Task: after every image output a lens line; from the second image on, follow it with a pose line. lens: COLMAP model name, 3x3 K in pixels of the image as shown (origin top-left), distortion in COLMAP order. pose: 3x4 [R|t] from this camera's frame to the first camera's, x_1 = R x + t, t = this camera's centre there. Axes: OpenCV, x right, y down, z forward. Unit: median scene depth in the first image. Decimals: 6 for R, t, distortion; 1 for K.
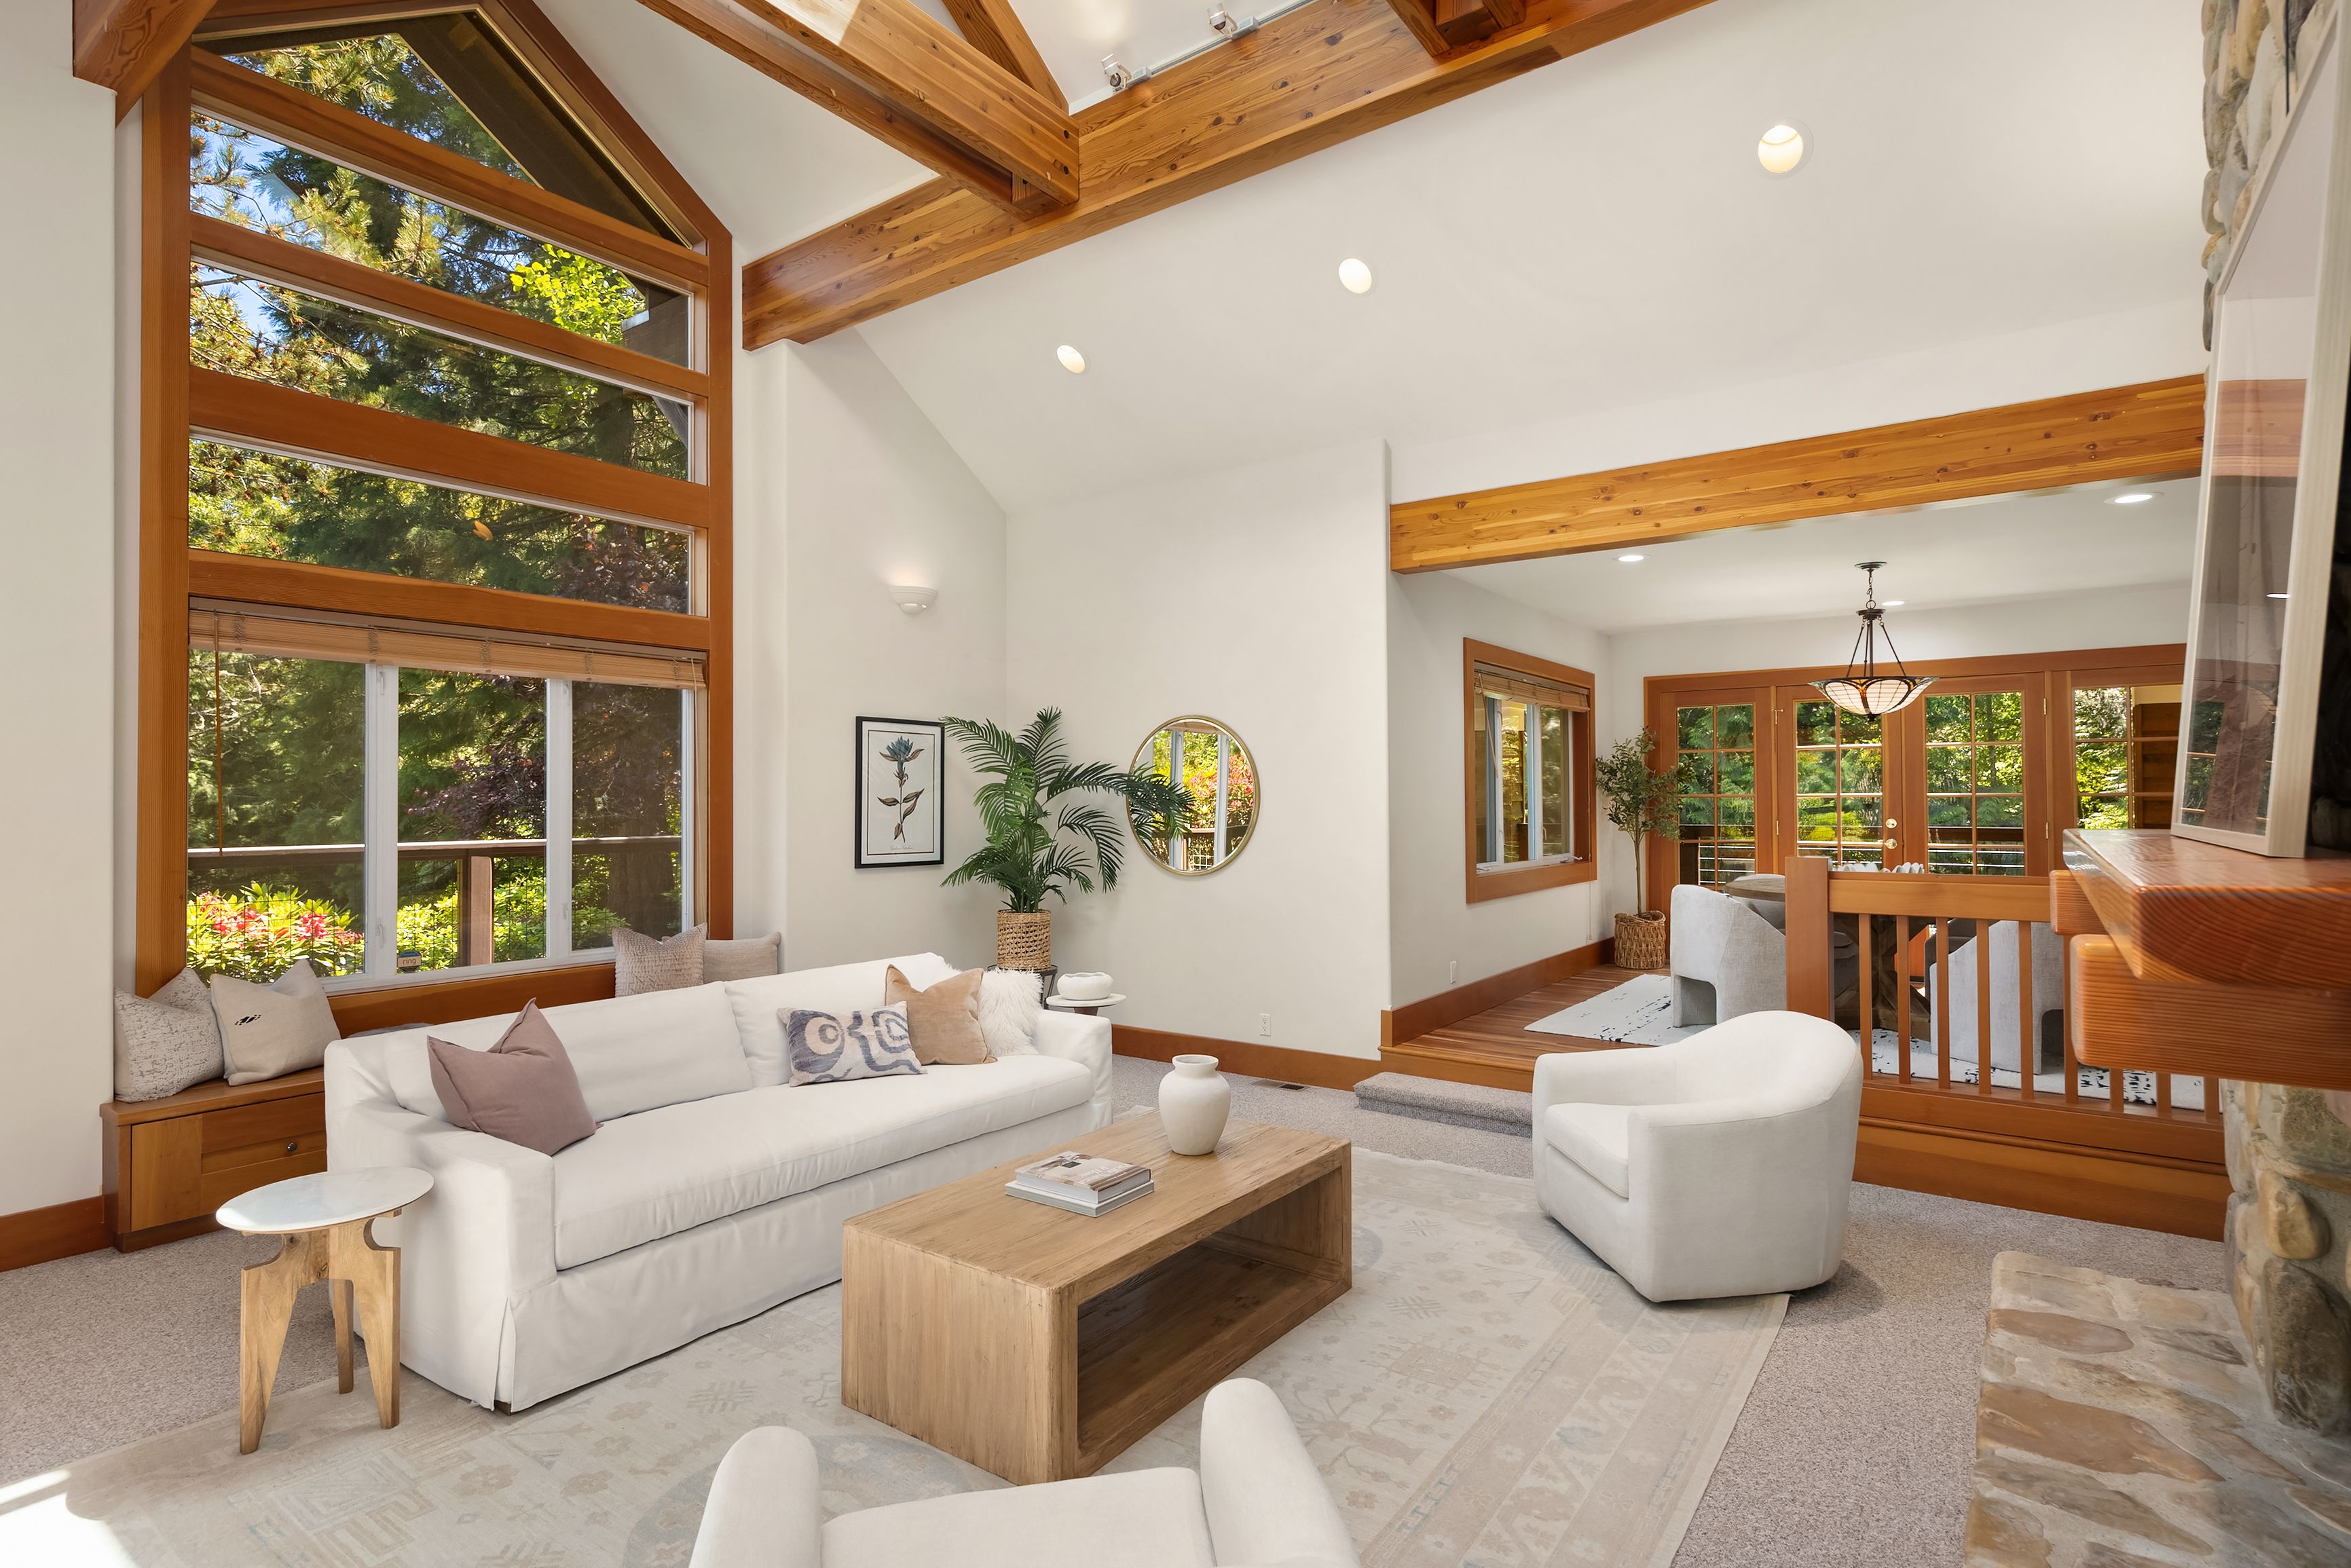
lens RADIAL K [[1186.0, 0, 1162.2], [0, 1186.0, 787.7], [0, 0, 1]] dist [0.003075, -0.000387]
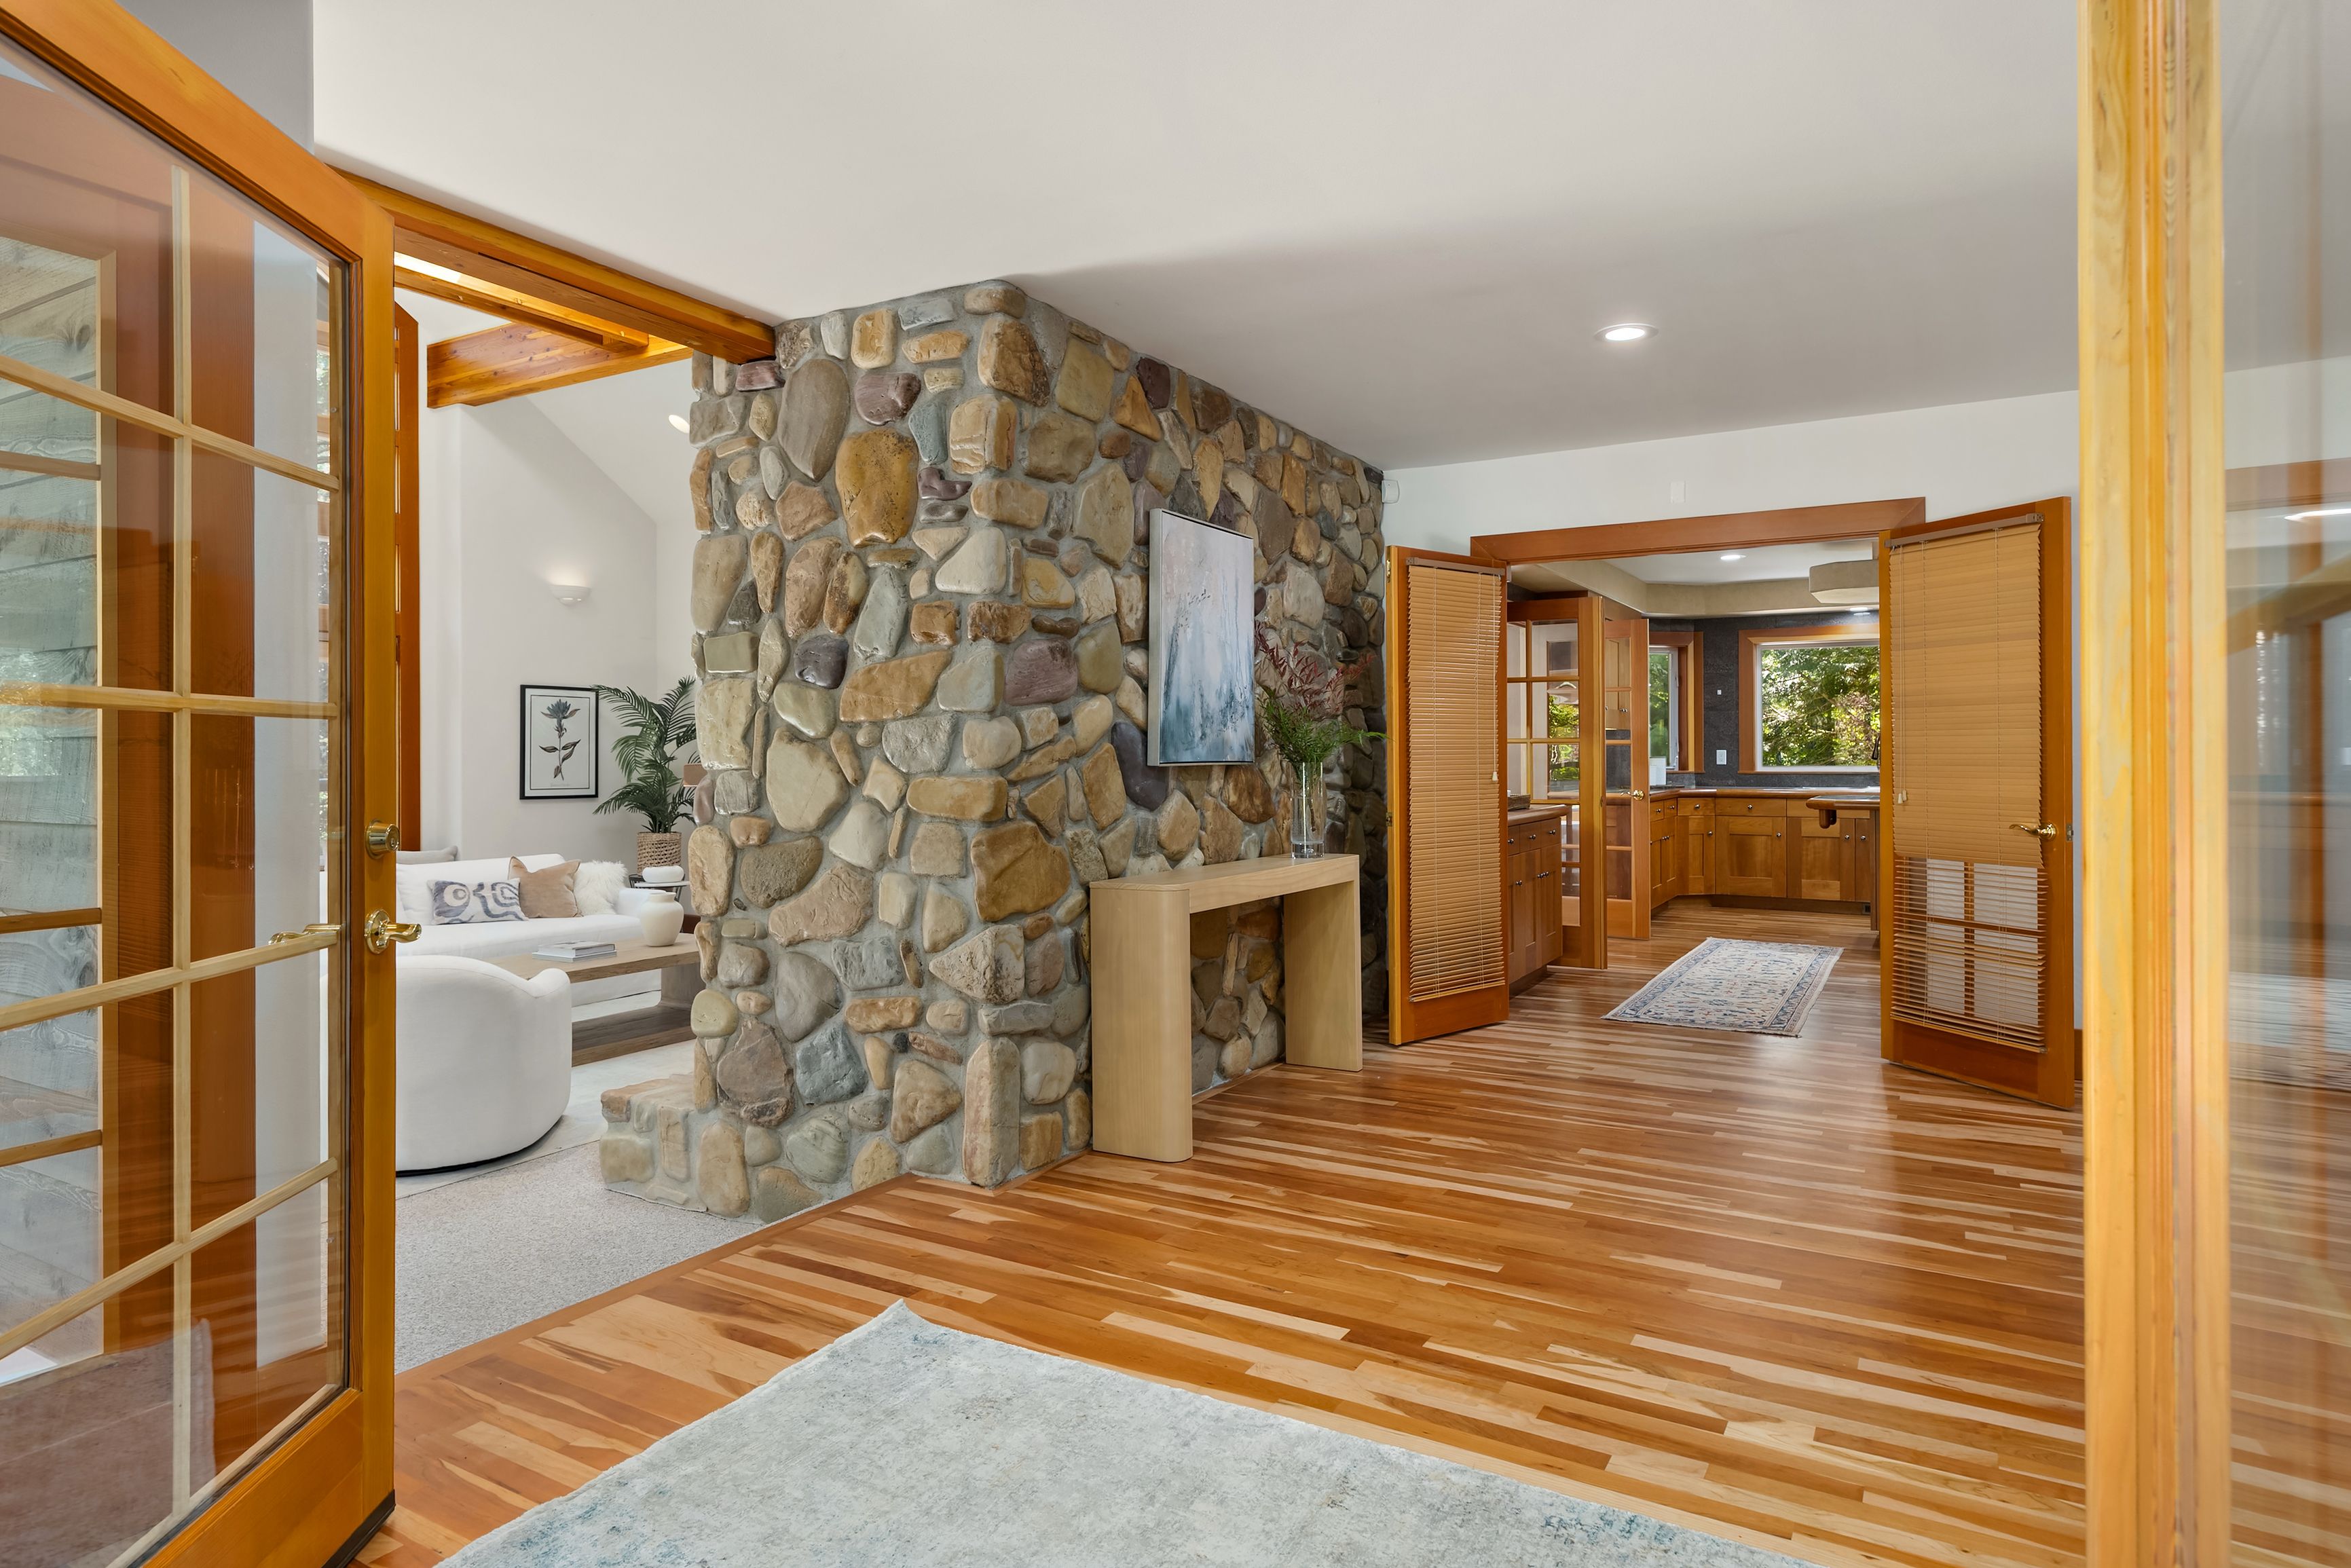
lens RADIAL K [[1335.3, 0, 1188.7], [0, 1335.3, 752.8], [0, 0, 1]] dist [-0.001354, 0.001430]
pose [[0.993255, -0.000835, 0.115949, 0.311273], [-0.000354, 0.999948, 0.010234, 0.000323], [-0.115952, -0.010206, 0.993202, -0.570988]]
